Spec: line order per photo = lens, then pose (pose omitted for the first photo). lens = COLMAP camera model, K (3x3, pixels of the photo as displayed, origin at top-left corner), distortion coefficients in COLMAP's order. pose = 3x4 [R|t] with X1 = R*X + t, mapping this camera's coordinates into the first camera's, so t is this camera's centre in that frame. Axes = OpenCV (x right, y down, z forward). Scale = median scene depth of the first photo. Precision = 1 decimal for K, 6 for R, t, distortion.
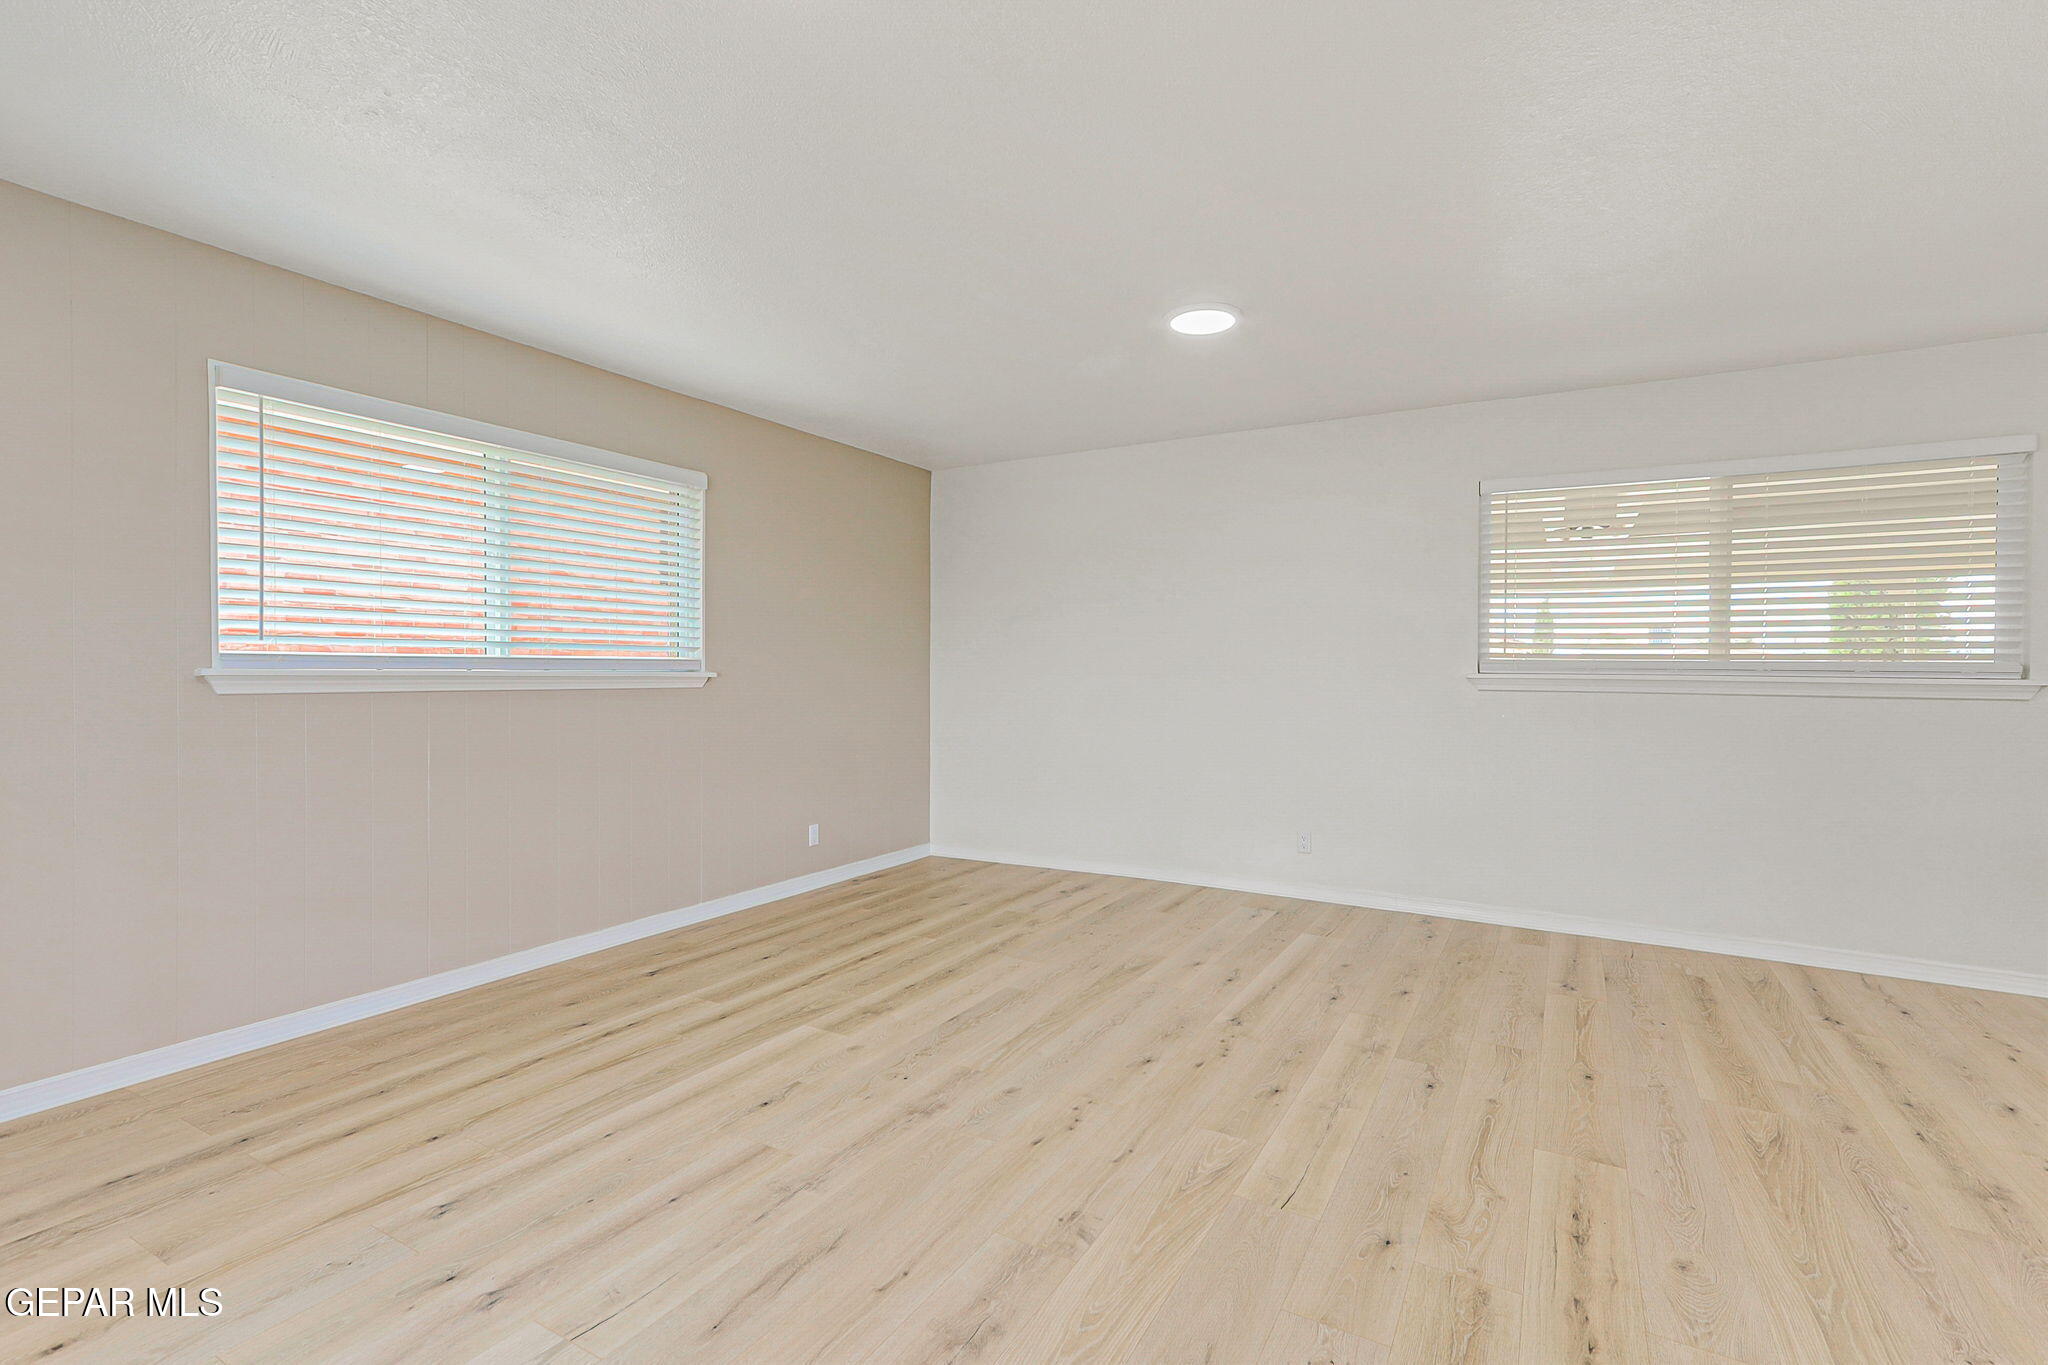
lens RADIAL K [[944.4, 0, 1027.8], [0, 944.4, 662.5], [0, 0, 1]] dist [-0.000037, 0.002465]
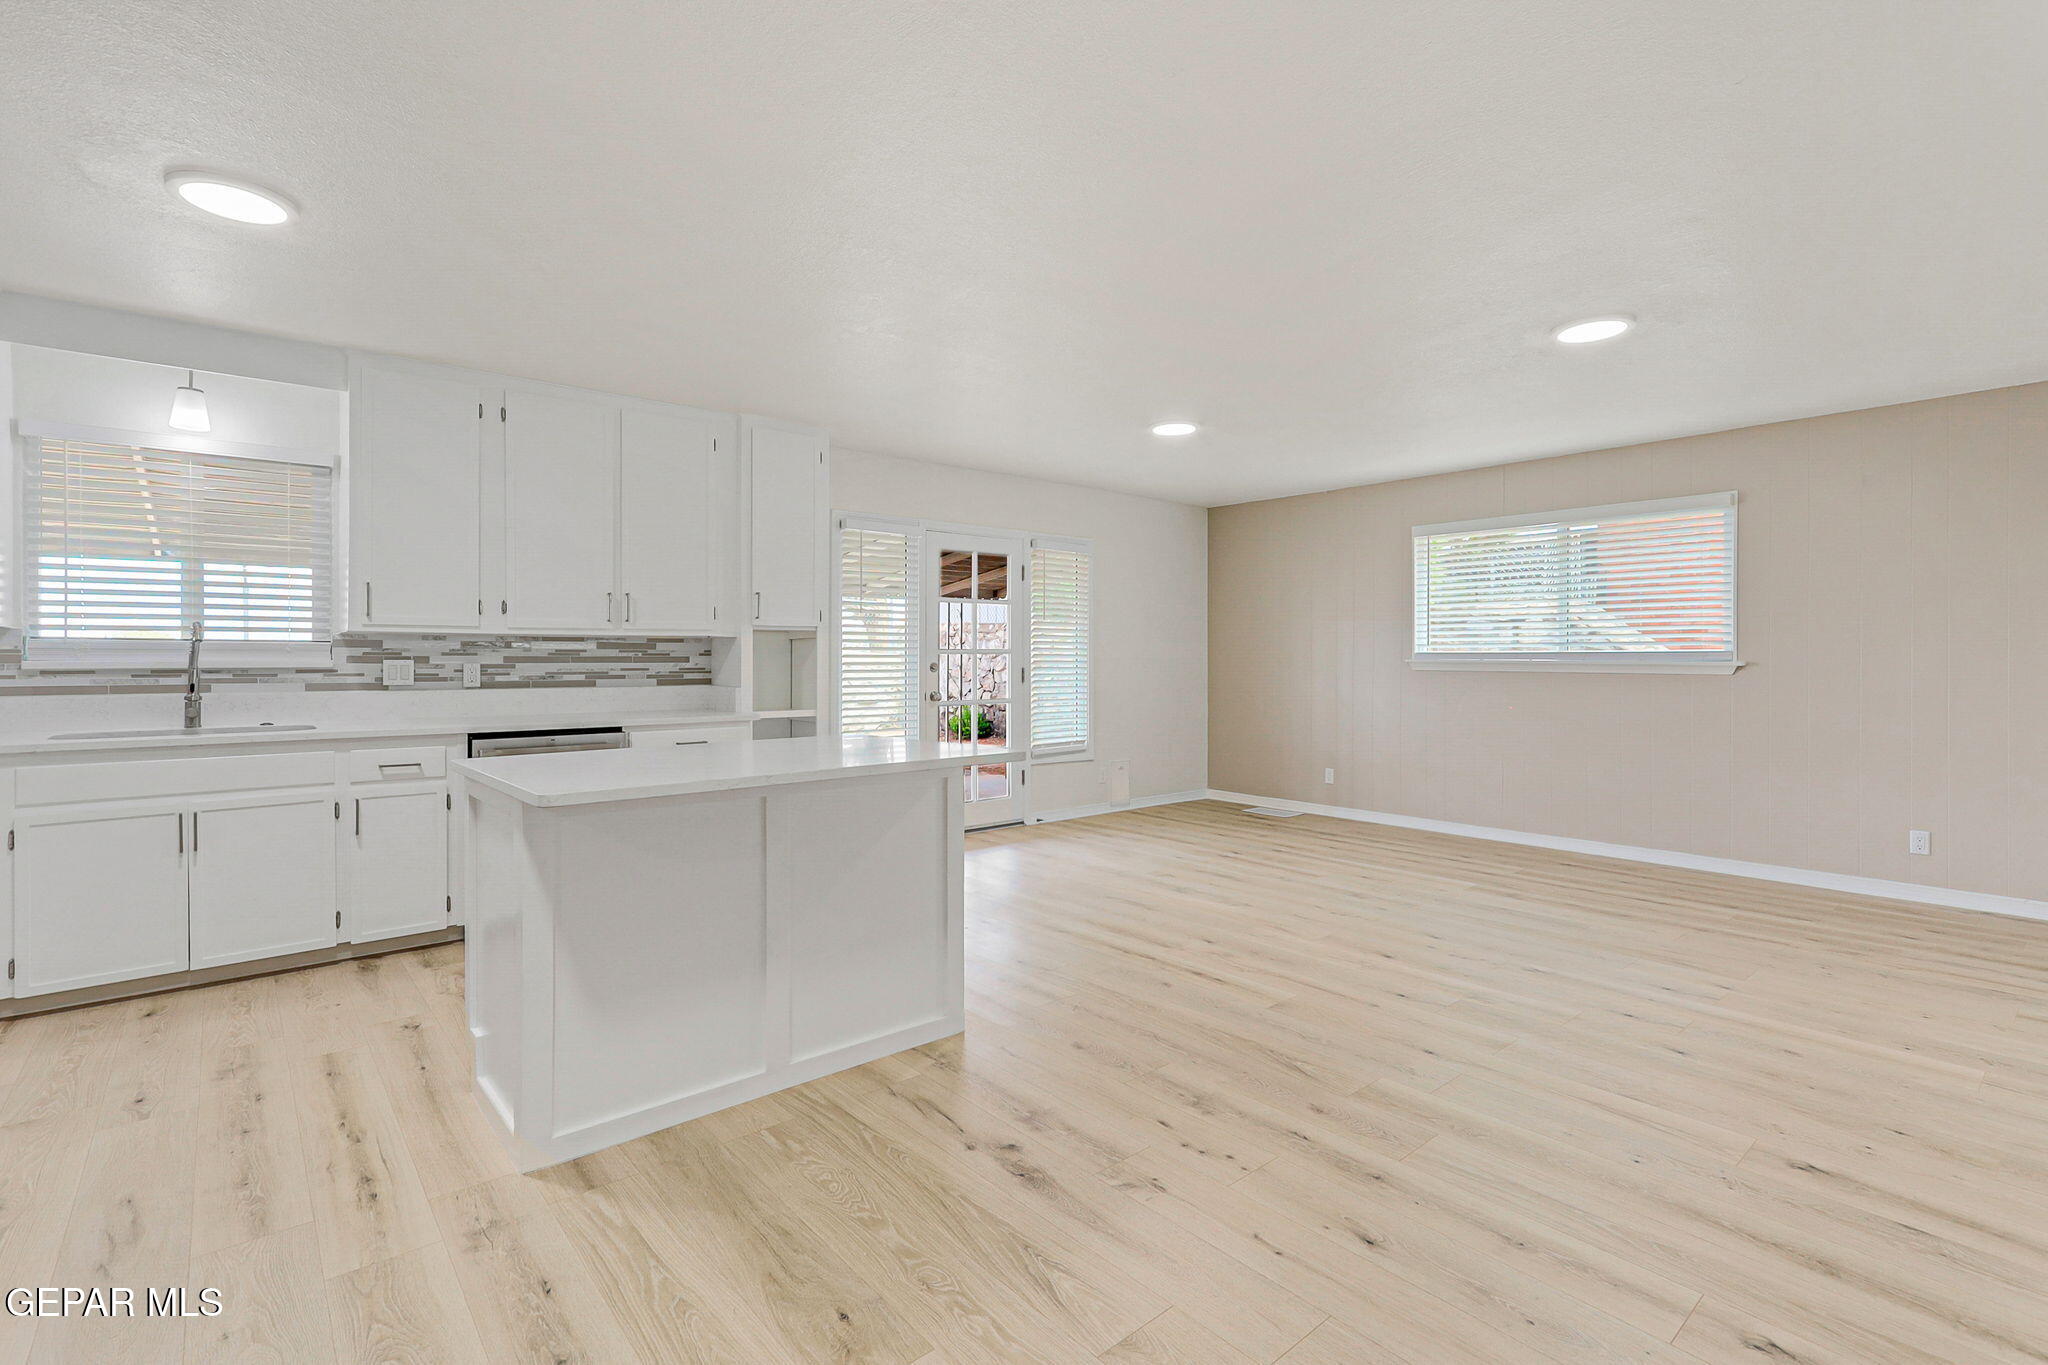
lens RADIAL K [[944.4, 0, 1032.8], [0, 944.4, 655.4], [0, 0, 1]] dist [-0.000037, 0.002465]
pose [[-0.333962, -0.007327, -0.942558, 1.380698], [0.006359, 0.999930, -0.010026, 0.011055], [0.942565, -0.009342, -0.333892, 0.758151]]
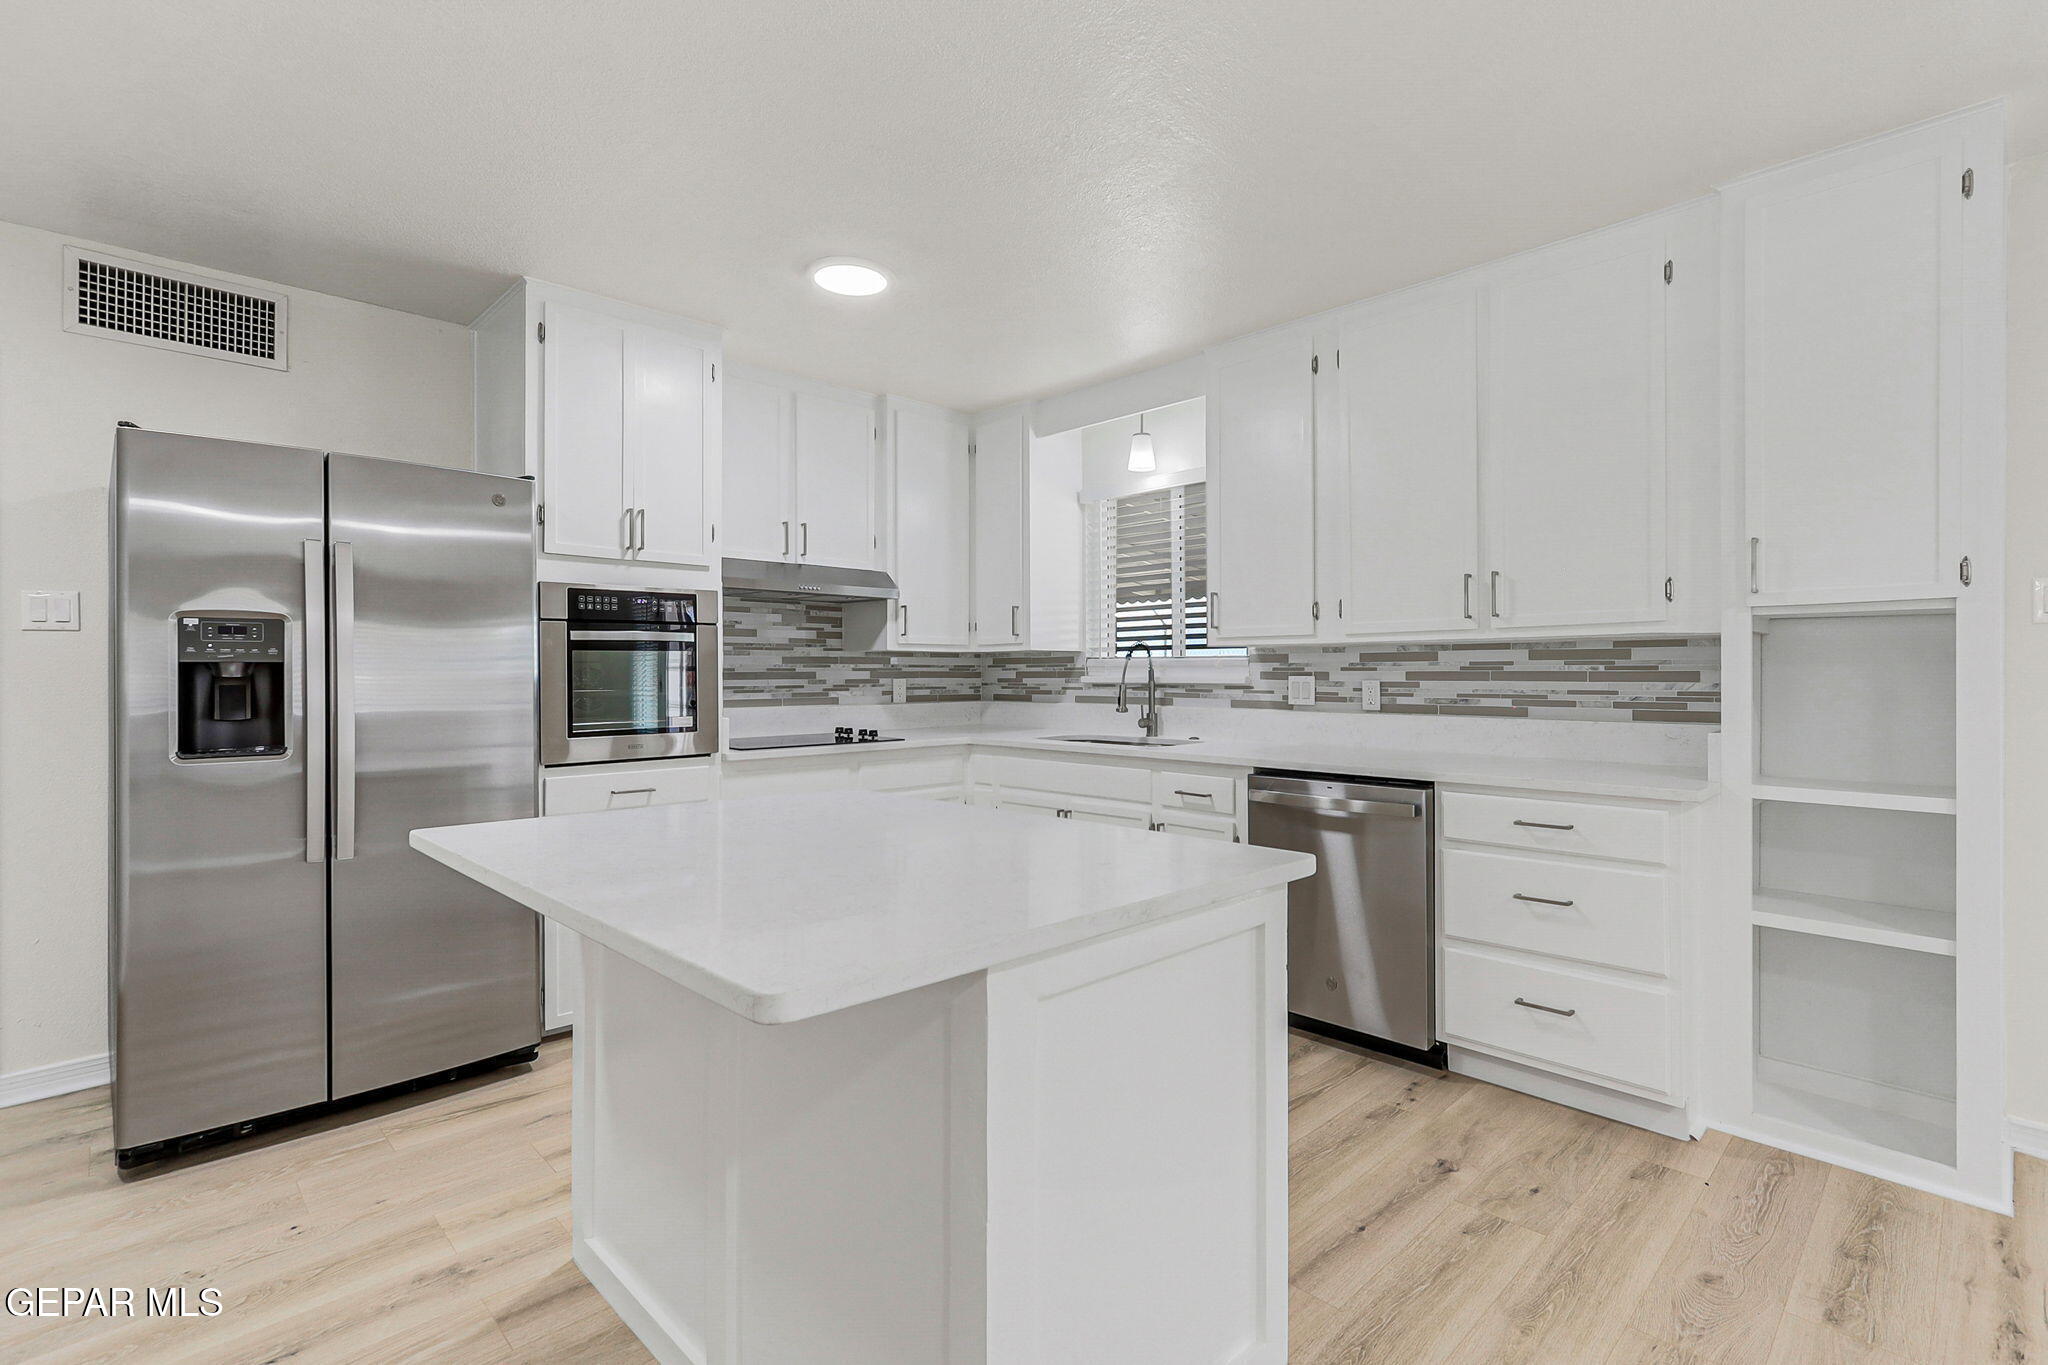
lens RADIAL K [[944.4, 0, 1028.1], [0, 944.4, 671.6], [0, 0, 1]] dist [-0.000037, 0.002465]
pose [[-0.962694, -0.002057, 0.270583, 0.471789], [-0.004317, 0.999961, -0.007756, 0.003657], [-0.270556, -0.008635, -0.962665, 0.693583]]
